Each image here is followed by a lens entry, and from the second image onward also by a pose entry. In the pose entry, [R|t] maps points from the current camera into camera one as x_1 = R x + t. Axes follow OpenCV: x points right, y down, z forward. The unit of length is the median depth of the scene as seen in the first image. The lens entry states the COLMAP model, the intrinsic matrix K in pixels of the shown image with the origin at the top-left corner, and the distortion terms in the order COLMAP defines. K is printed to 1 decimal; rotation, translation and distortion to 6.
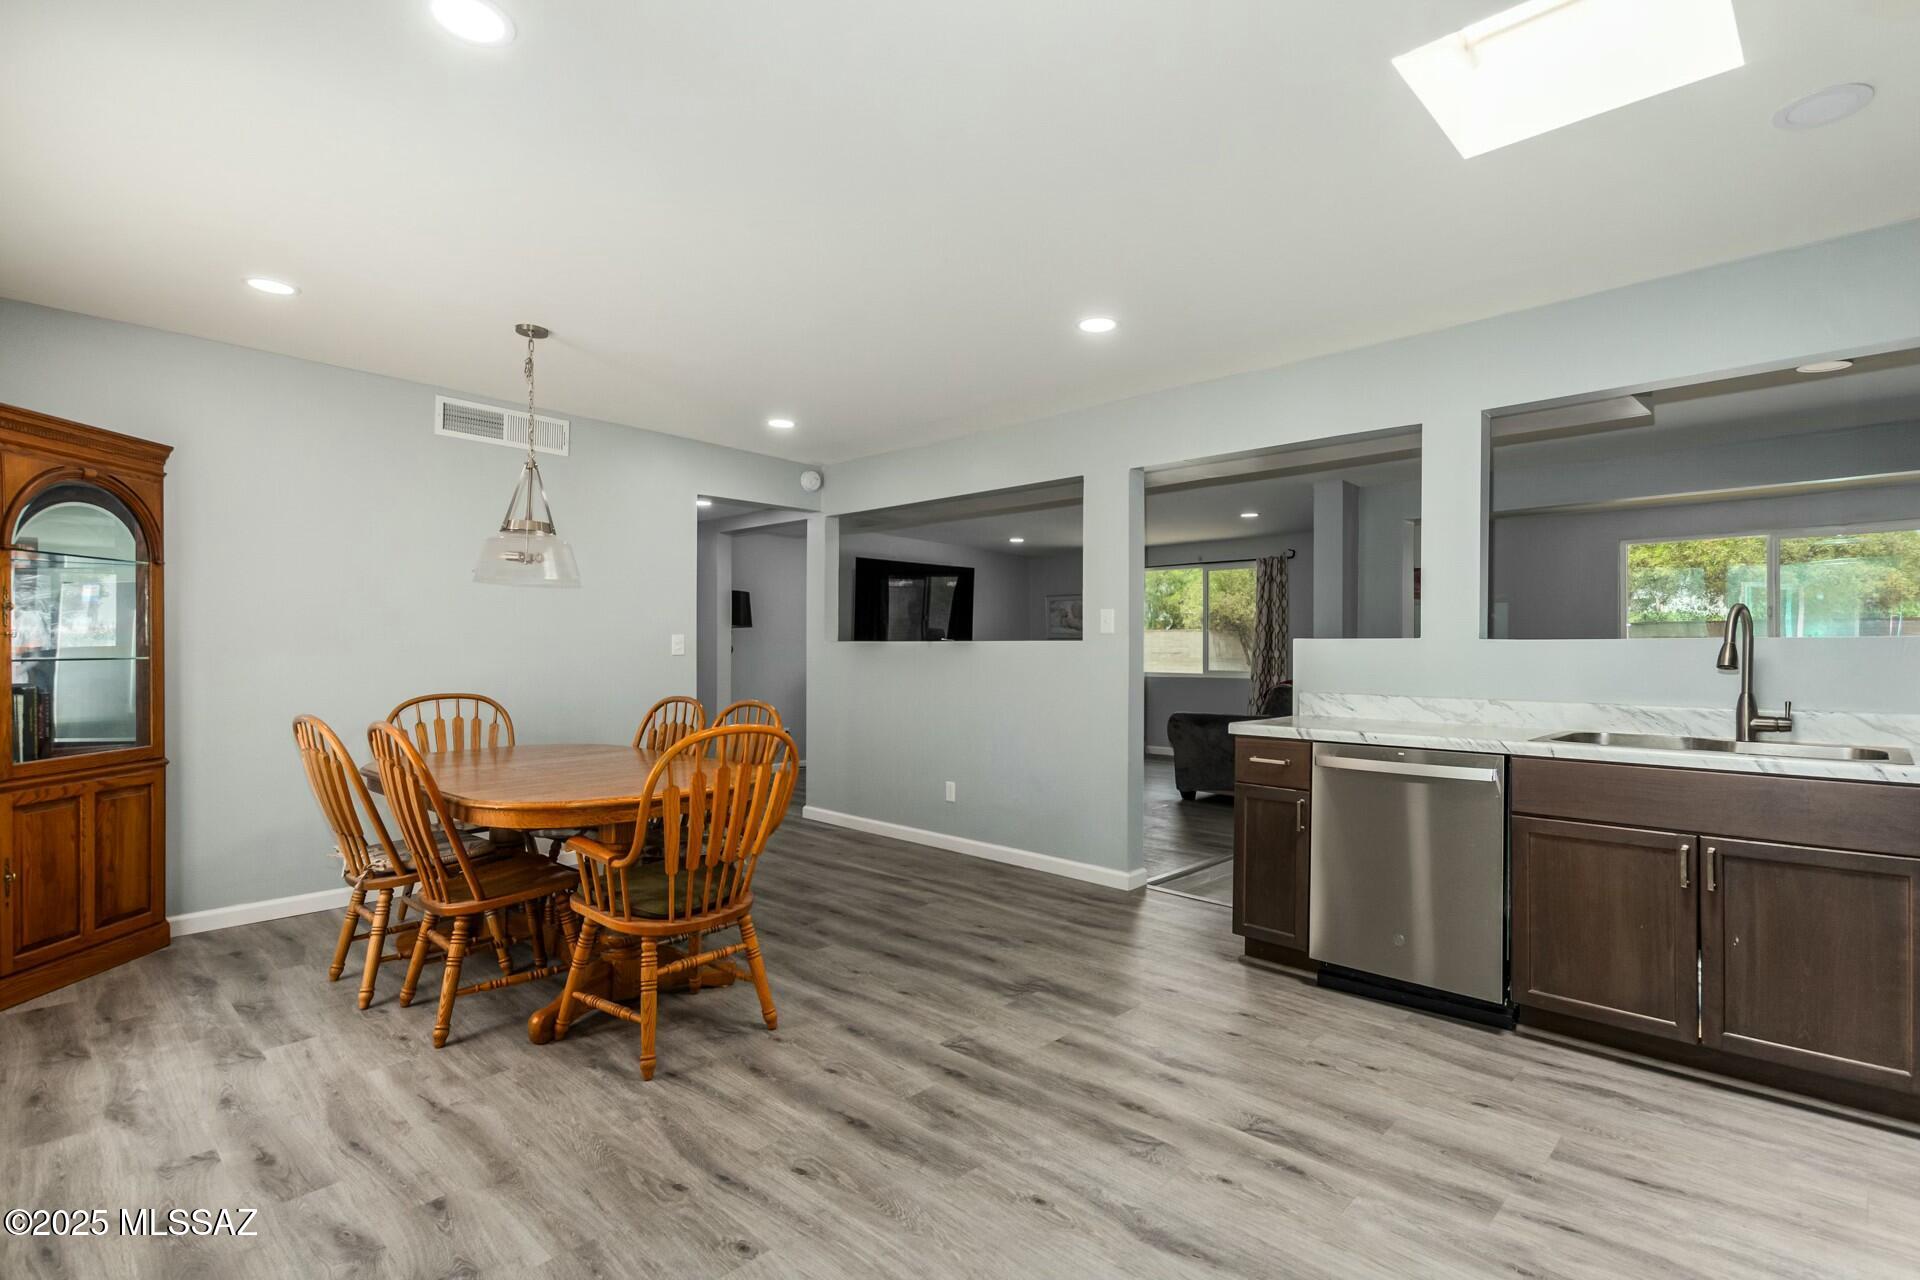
lens RADIAL K [[915.2, 0, 971.7], [0, 915.2, 638.9], [0, 0, 1]] dist [0.011035, -0.003595]
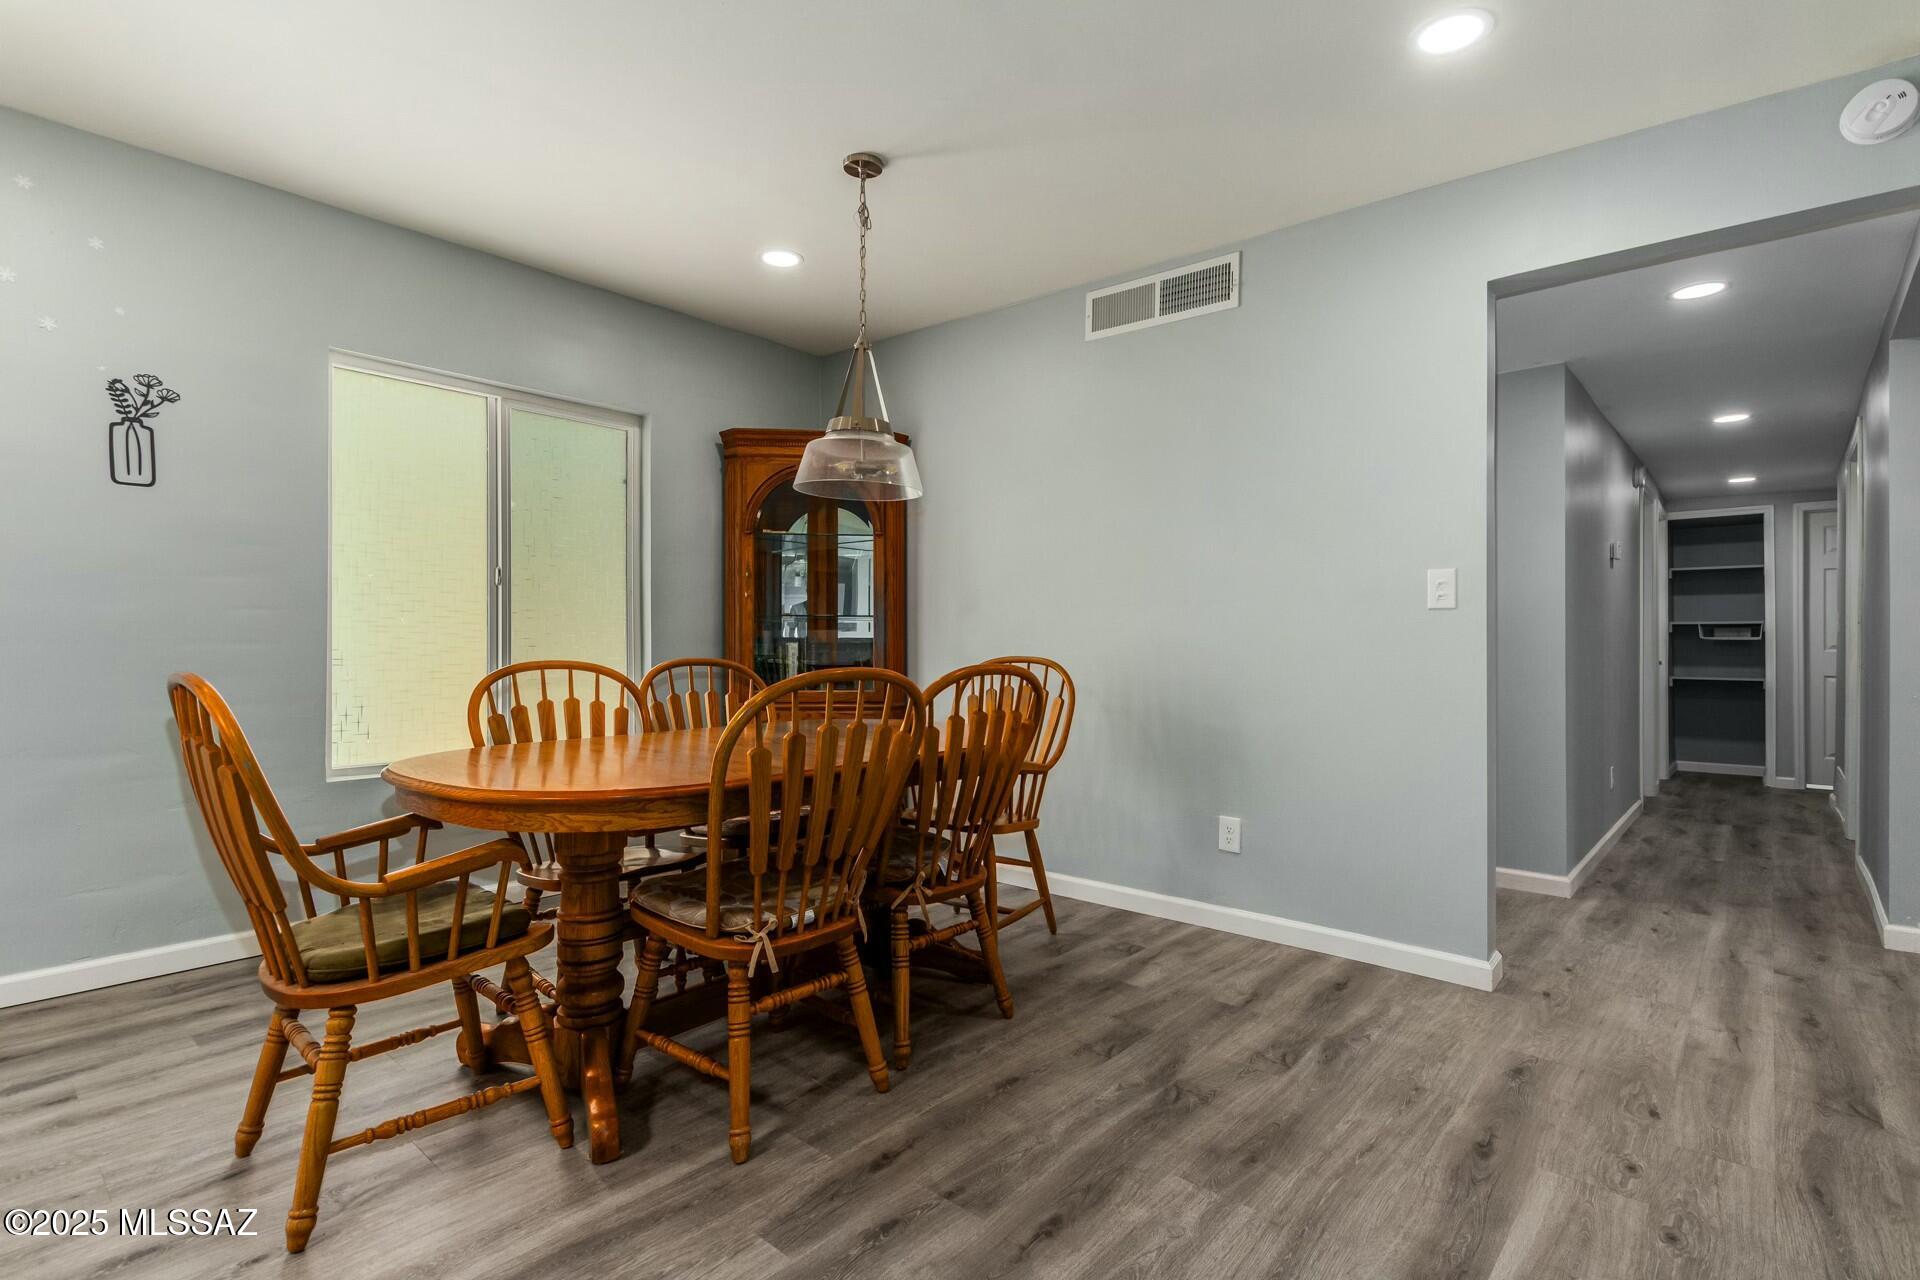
lens RADIAL K [[915.2, 0, 969.7], [0, 915.2, 630.5], [0, 0, 1]] dist [0.011035, -0.003595]
pose [[0.046719, -0.011823, -0.998838, 0.280445], [0.001712, 0.999929, -0.011756, 0.055029], [0.998907, -0.001161, 0.046736, 1.089443]]
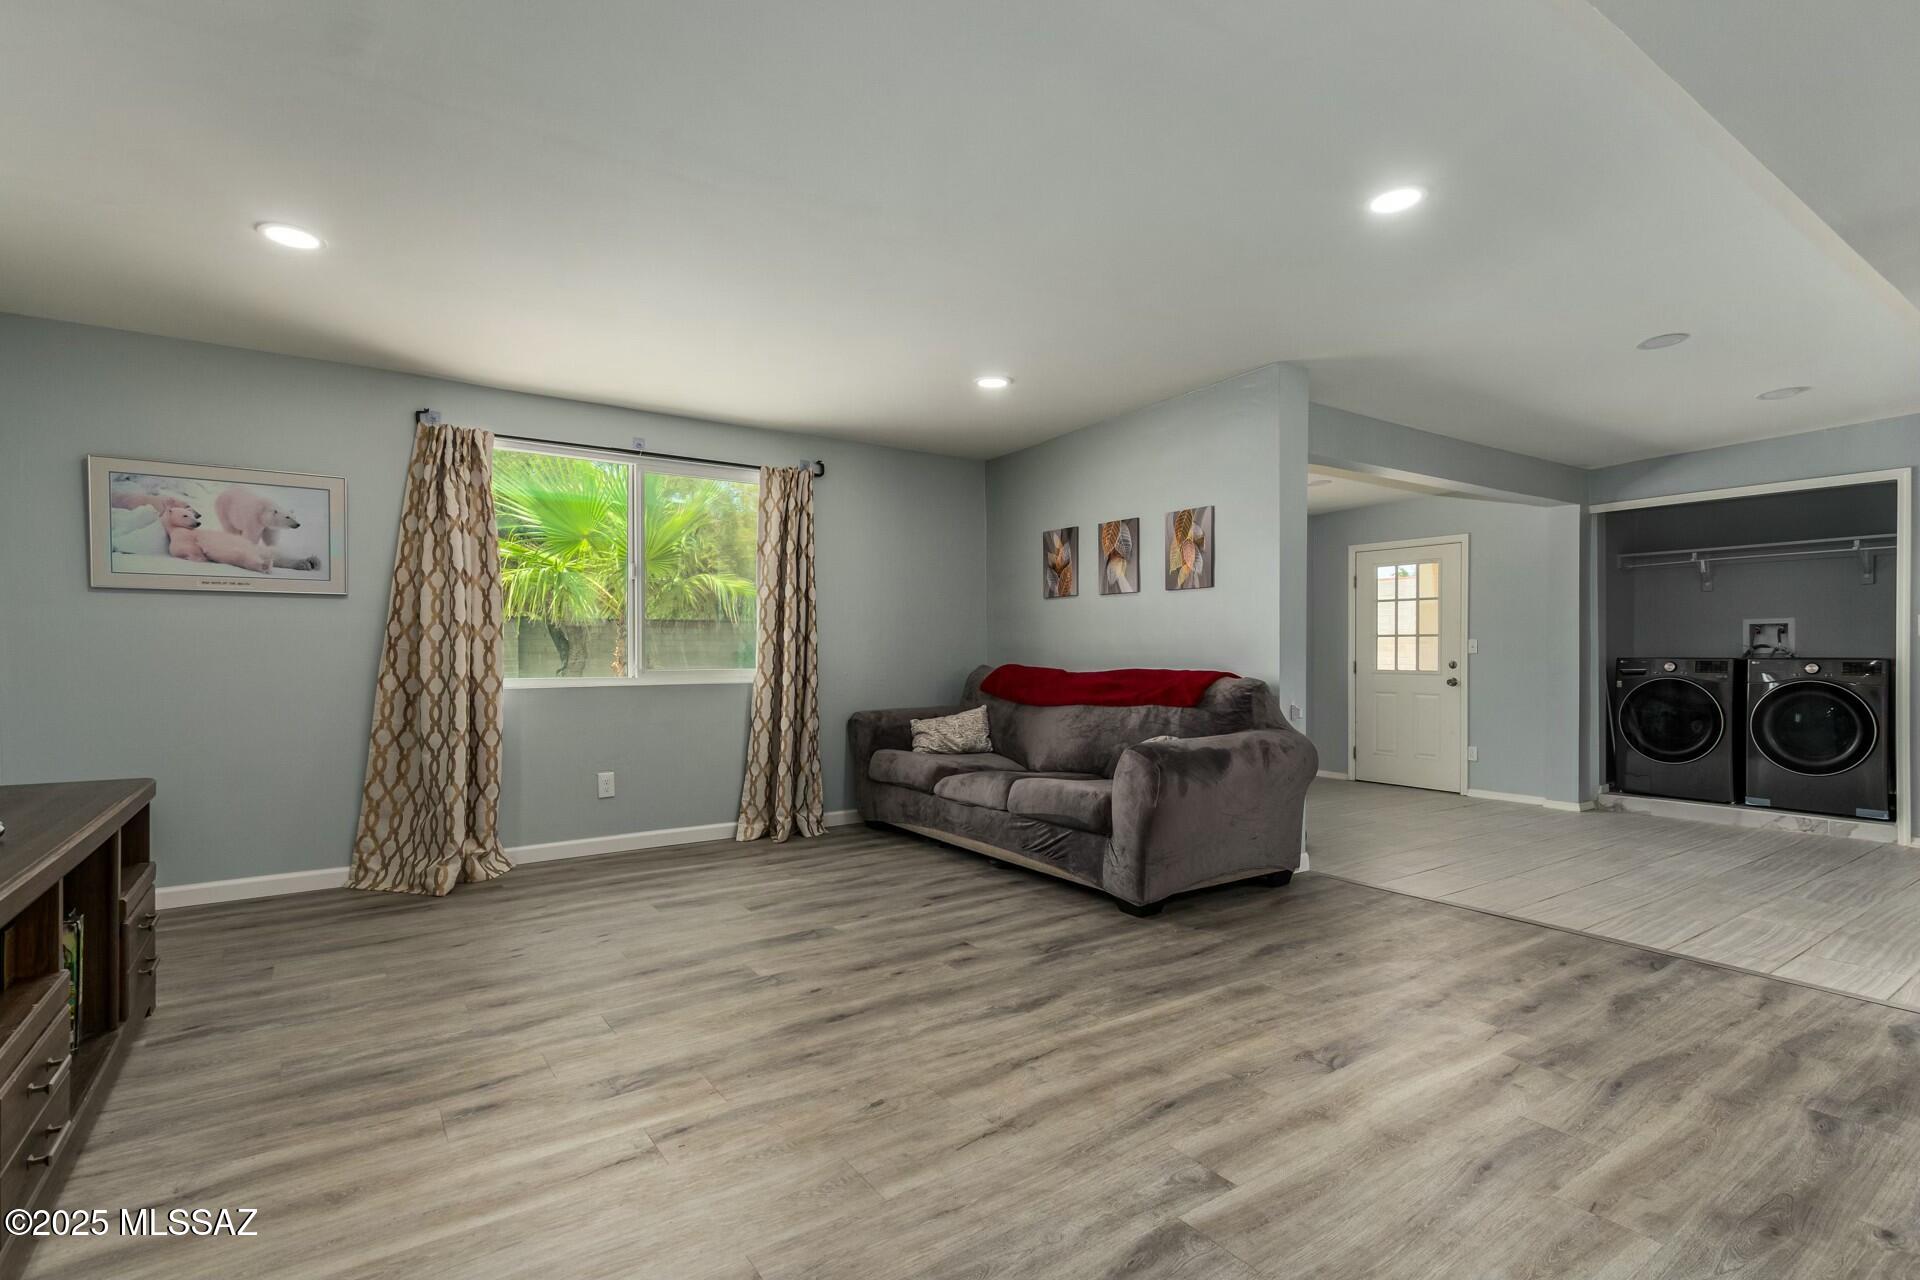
lens RADIAL K [[915.2, 0, 974.1], [0, 915.2, 654.6], [0, 0, 1]] dist [0.011035, -0.003595]
pose [[0.190701, -0.001148, 0.981648, -0.544455], [-0.006588, 0.999975, 0.002449, 0.062658], [-0.981626, -0.006934, 0.190688, 1.994147]]
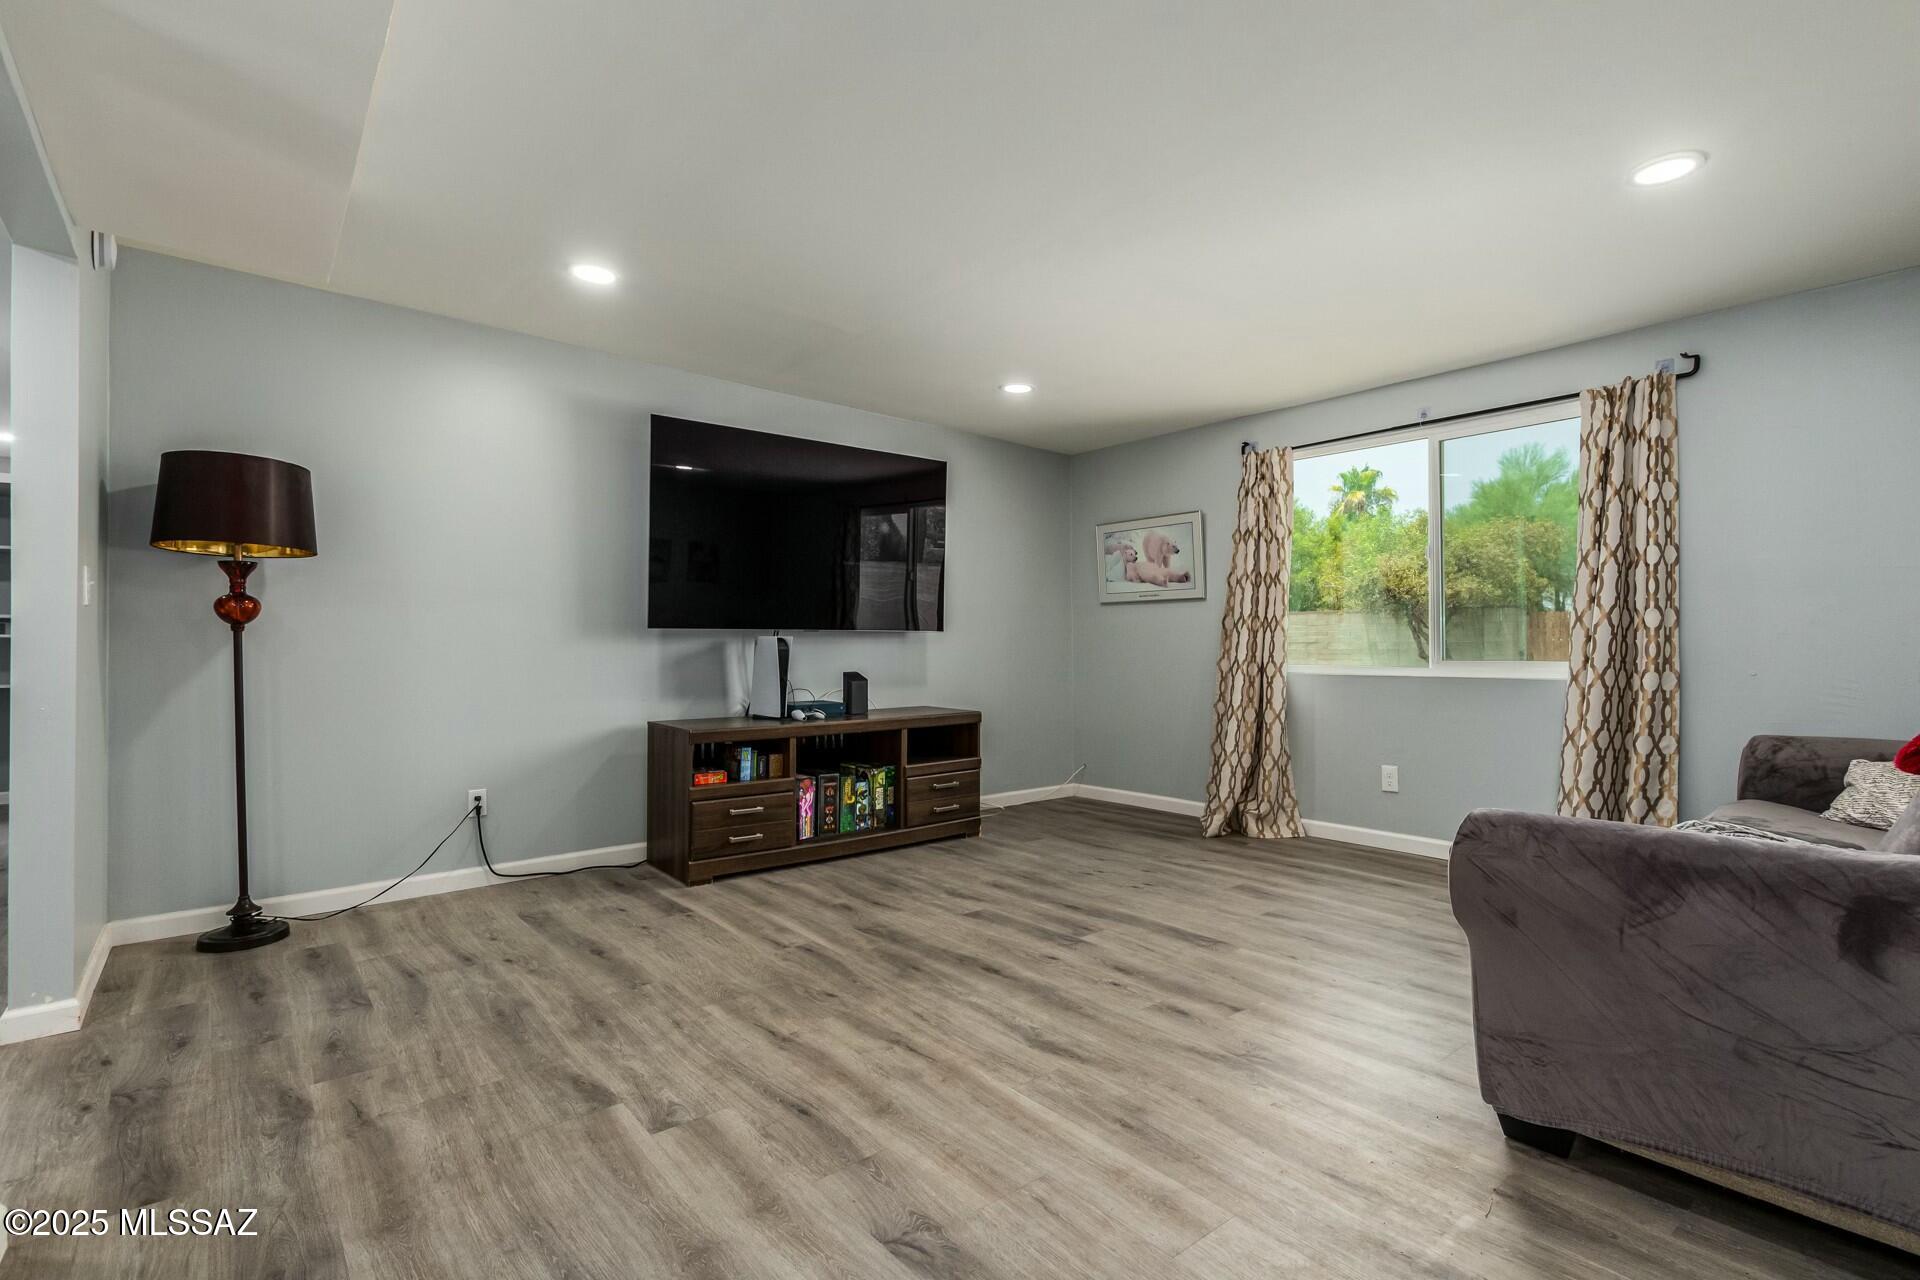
lens RADIAL K [[915.2, 0, 967.6], [0, 915.2, 638.5], [0, 0, 1]] dist [0.011035, -0.003595]
pose [[0.992057, -0.002732, -0.125762, 0.227678], [0.003077, 0.999992, 0.002545, 0.057383], [0.125754, -0.002911, 0.992057, 1.431745]]
